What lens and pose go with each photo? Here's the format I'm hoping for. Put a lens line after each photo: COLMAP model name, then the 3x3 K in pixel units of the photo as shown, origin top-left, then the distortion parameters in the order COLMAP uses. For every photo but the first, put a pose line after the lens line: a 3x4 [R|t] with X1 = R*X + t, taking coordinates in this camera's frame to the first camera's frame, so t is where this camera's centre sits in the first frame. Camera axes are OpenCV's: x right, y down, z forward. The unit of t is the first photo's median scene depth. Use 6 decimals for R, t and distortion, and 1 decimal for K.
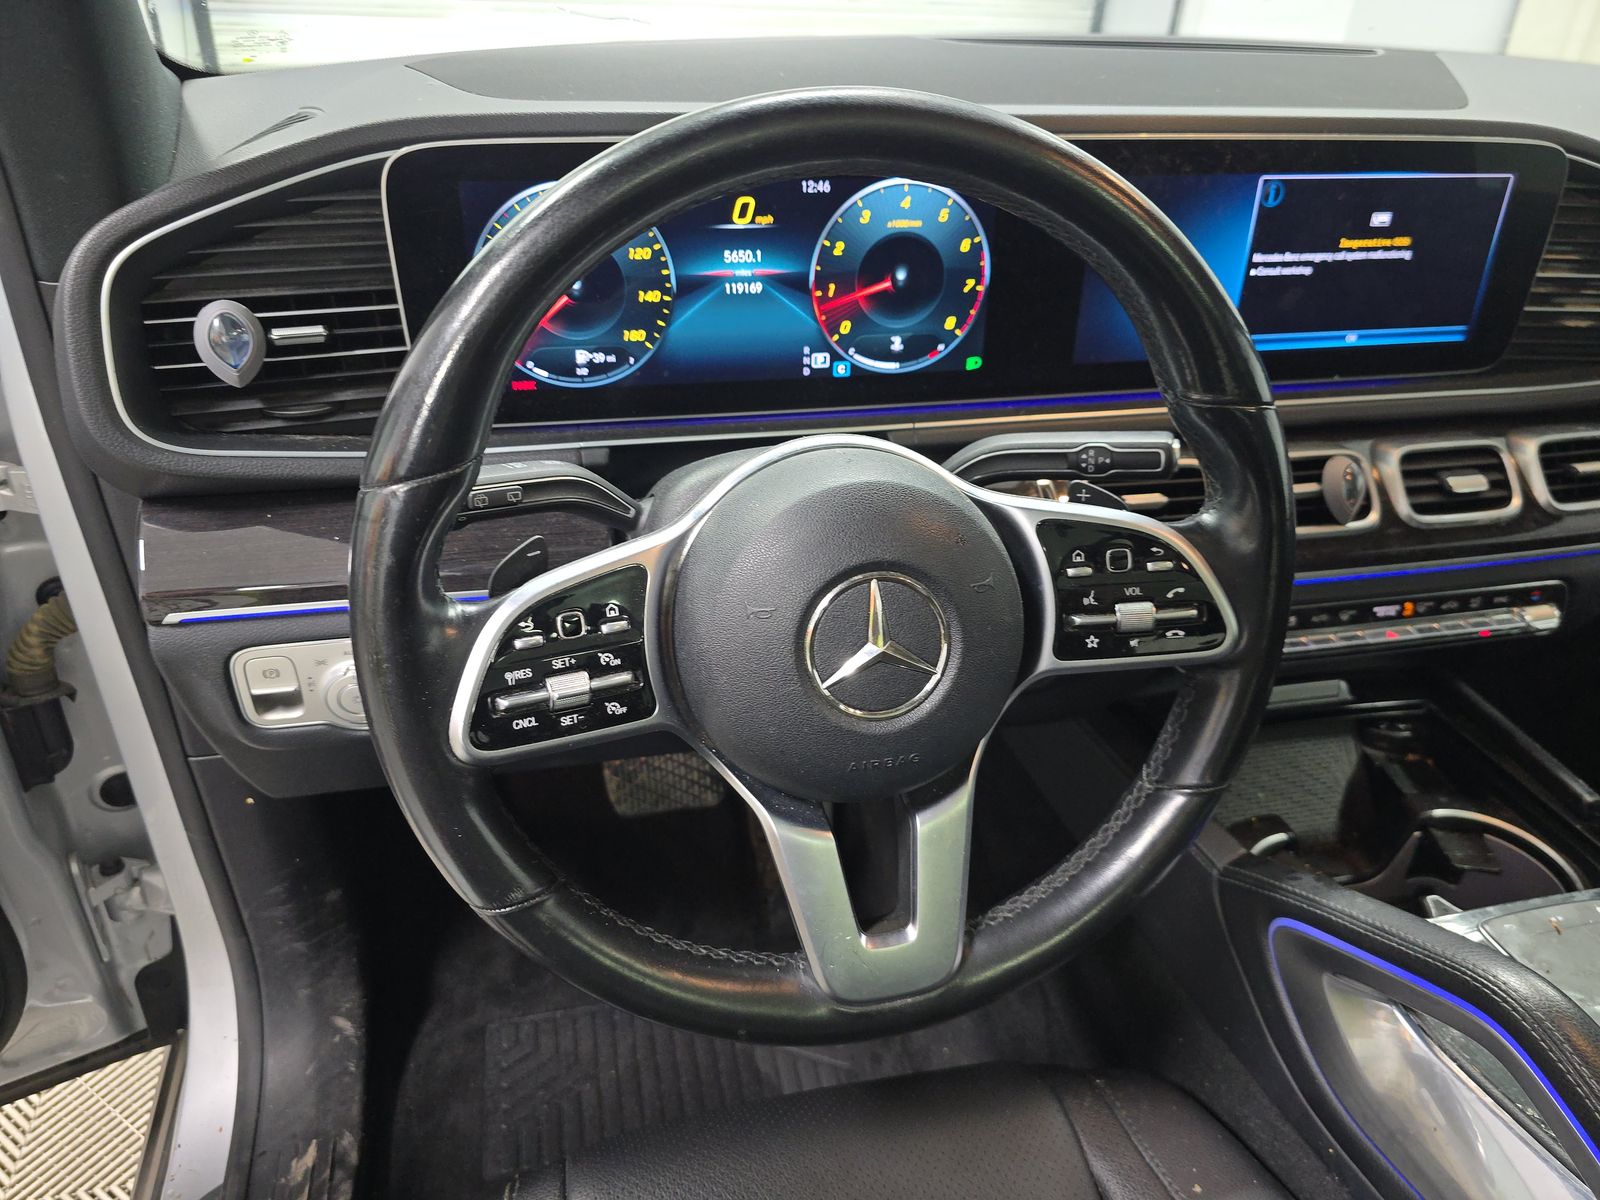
lens RADIAL K [[1086.0, 0, 800.0], [0, 1086.0, 600.0], [0, 0, 1]] dist [0.023089, -0.002895]
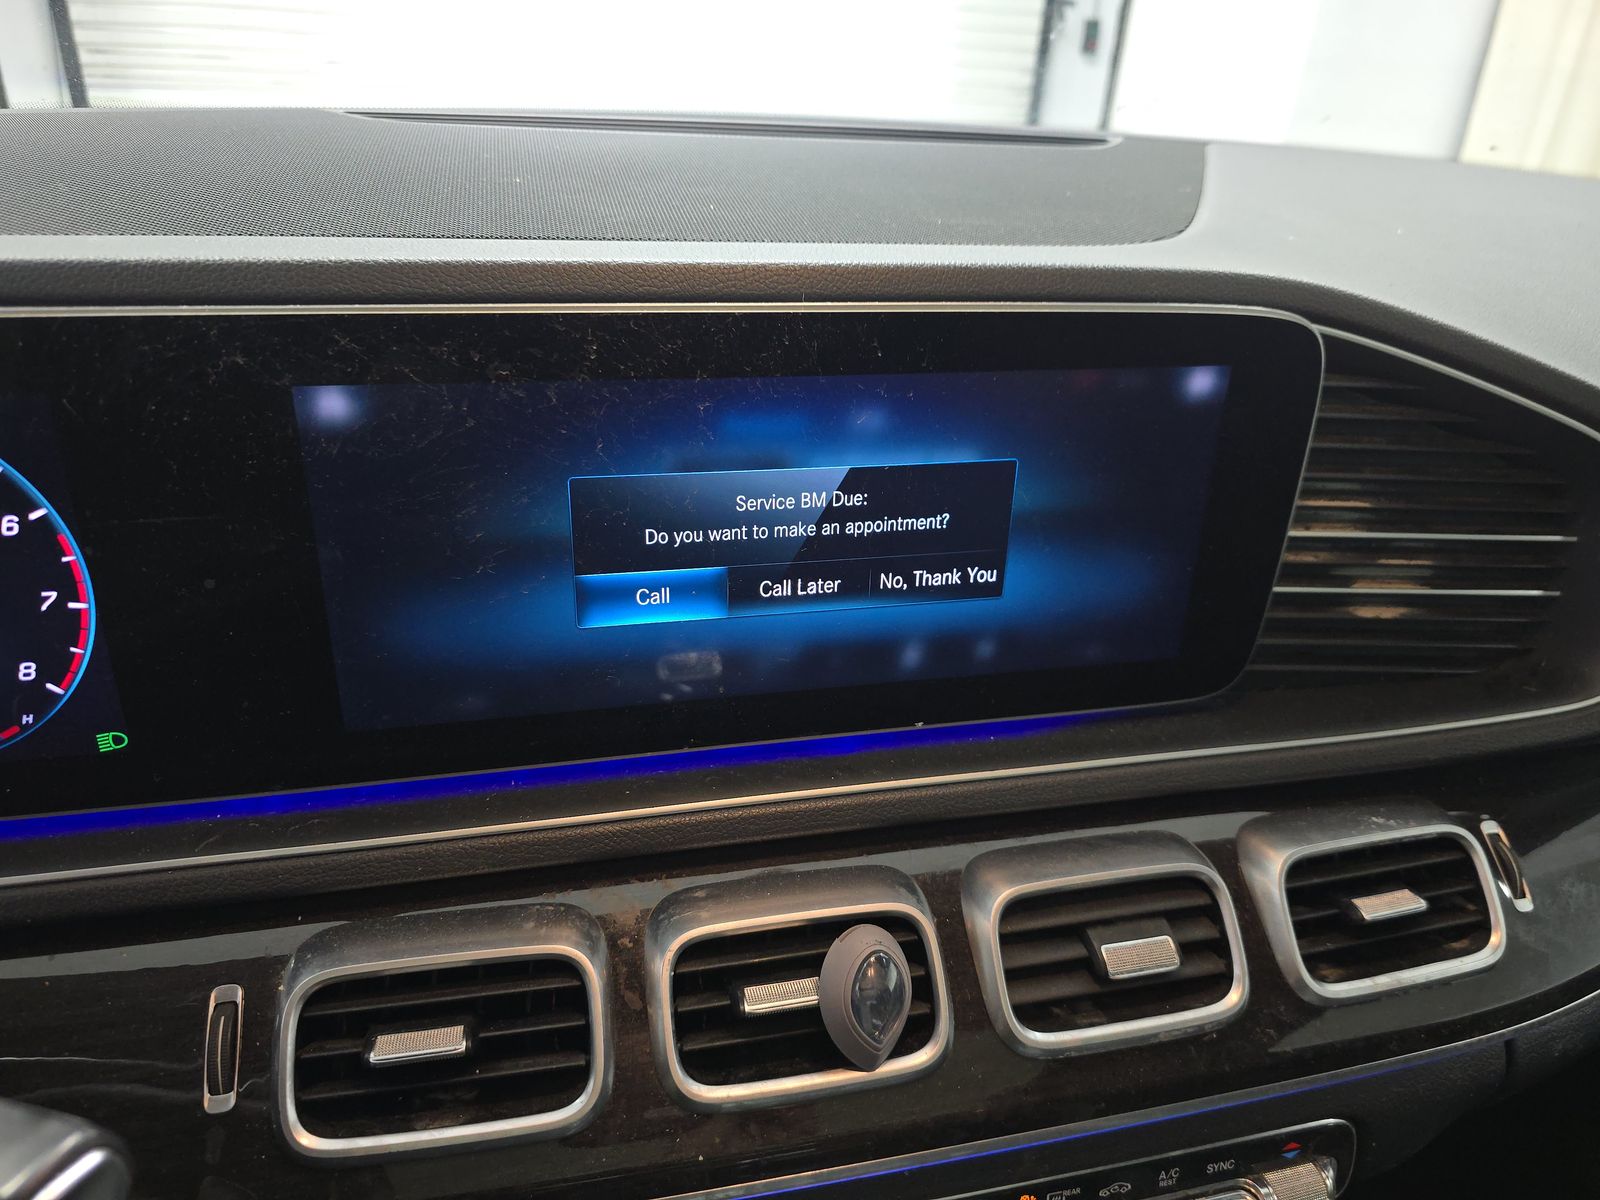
lens RADIAL K [[1086.0, 0, 800.0], [0, 1086.0, 600.0], [0, 0, 1]] dist [0.023089, -0.002895]
pose [[0.999661, 0.003118, -0.025849, 0.449867], [-0.004836, 0.997766, -0.066634, -0.230653], [0.025583, 0.066737, 0.997443, 0.460786]]
